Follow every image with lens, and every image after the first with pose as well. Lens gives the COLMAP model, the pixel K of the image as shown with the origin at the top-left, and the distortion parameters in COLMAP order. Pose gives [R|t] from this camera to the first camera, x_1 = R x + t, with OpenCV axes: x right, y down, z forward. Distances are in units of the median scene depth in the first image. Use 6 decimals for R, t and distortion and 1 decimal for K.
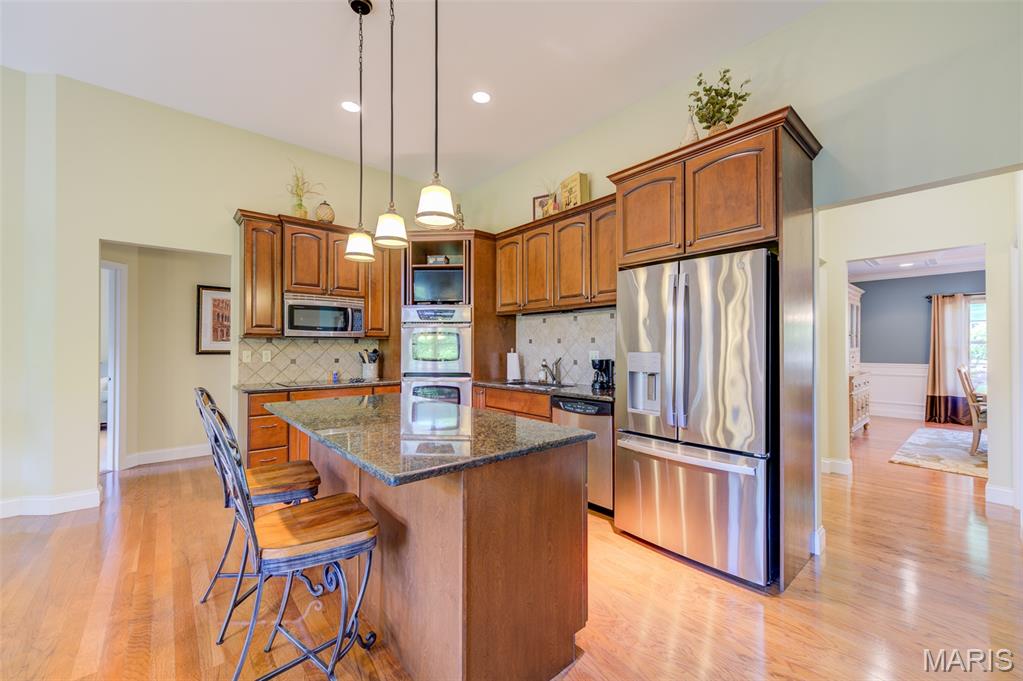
lens RADIAL K [[406.1, 0, 521.6], [0, 406.1, 347.7], [0, 0, 1]] dist [0.006694, -0.001426]
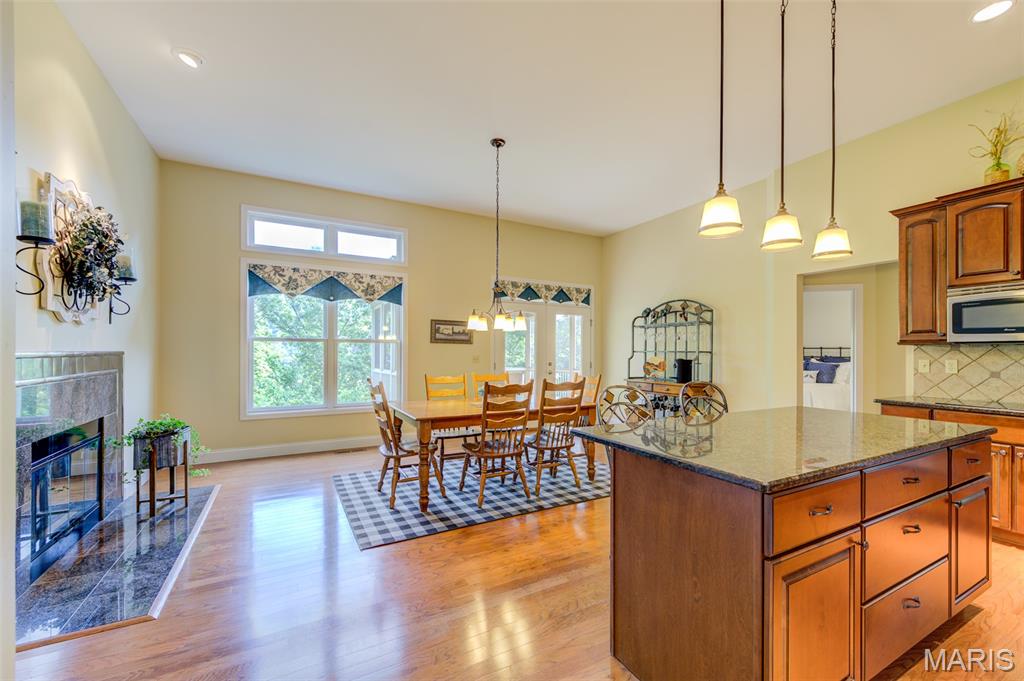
lens RADIAL K [[408.2, 0, 508.4], [0, 408.2, 351.3], [0, 0, 1]] dist [0.005584, -0.001966]
pose [[-0.230529, -0.003663, -0.973059, 0.376928], [-0.003316, 0.999990, -0.002979, -0.003937], [0.973060, 0.002539, -0.230539, 0.293472]]
